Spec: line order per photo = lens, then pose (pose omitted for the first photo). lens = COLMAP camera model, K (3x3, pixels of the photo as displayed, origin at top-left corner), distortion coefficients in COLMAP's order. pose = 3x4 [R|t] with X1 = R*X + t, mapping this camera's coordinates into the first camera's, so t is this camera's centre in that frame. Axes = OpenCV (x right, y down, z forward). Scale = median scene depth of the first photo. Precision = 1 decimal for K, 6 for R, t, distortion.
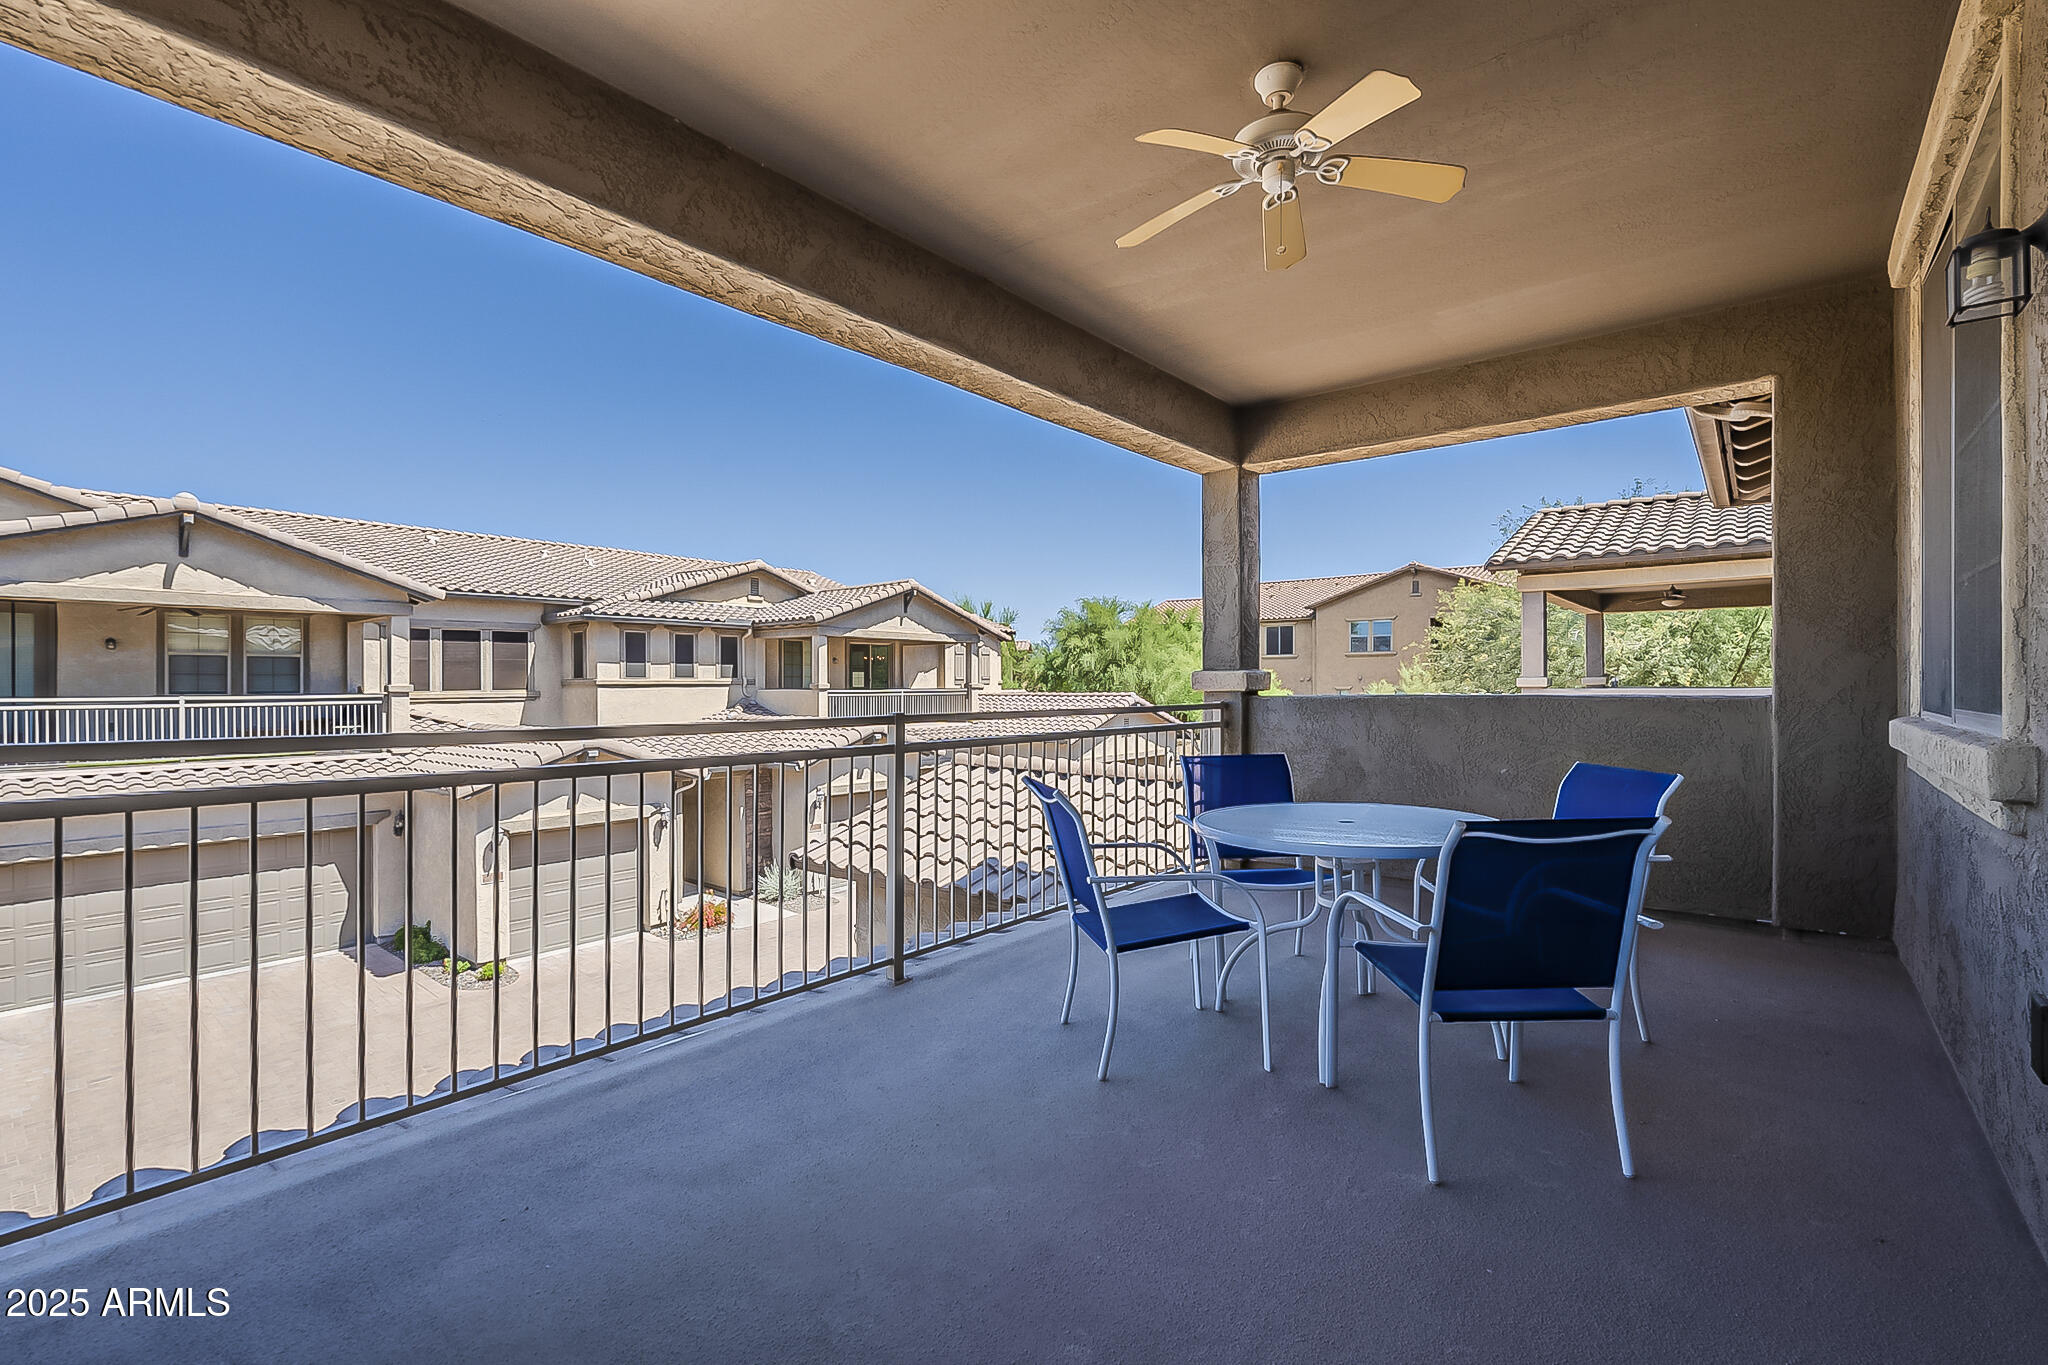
lens RADIAL K [[914.8, 0, 1028.3], [0, 914.8, 684.6], [0, 0, 1]] dist [0.001223, 0.000532]
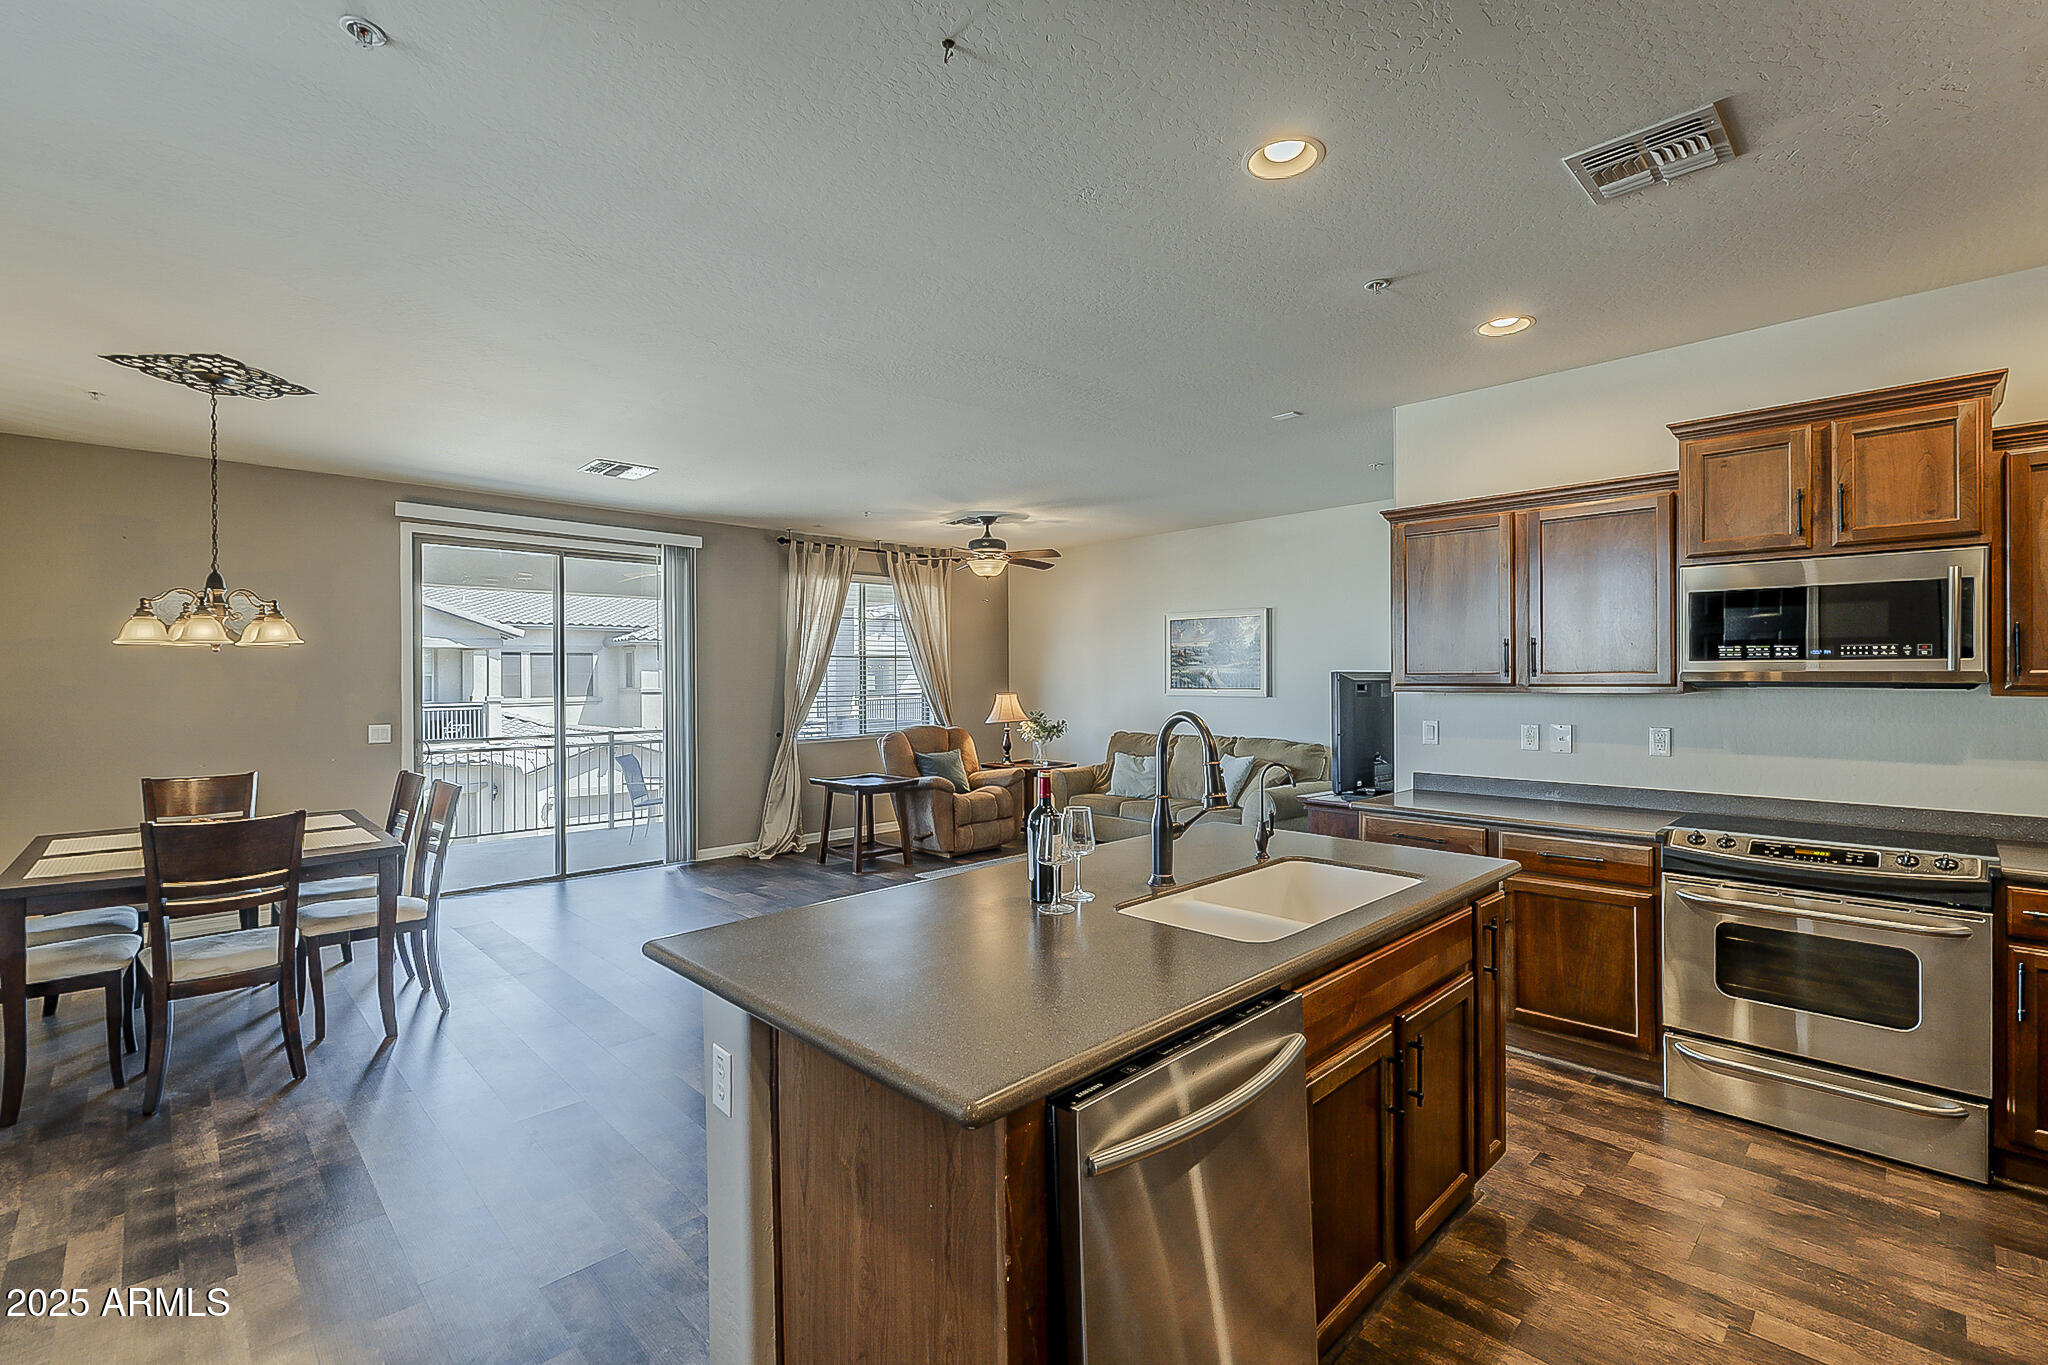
lens RADIAL K [[914.8, 0, 1033.4], [0, 914.8, 676.9], [0, 0, 1]] dist [0.001223, 0.000532]
pose [[0.994861, -0.003017, -0.101200, 0.291276], [0.003149, 0.999994, 0.001145, -0.027338], [0.101196, -0.001458, 0.994865, -0.334810]]
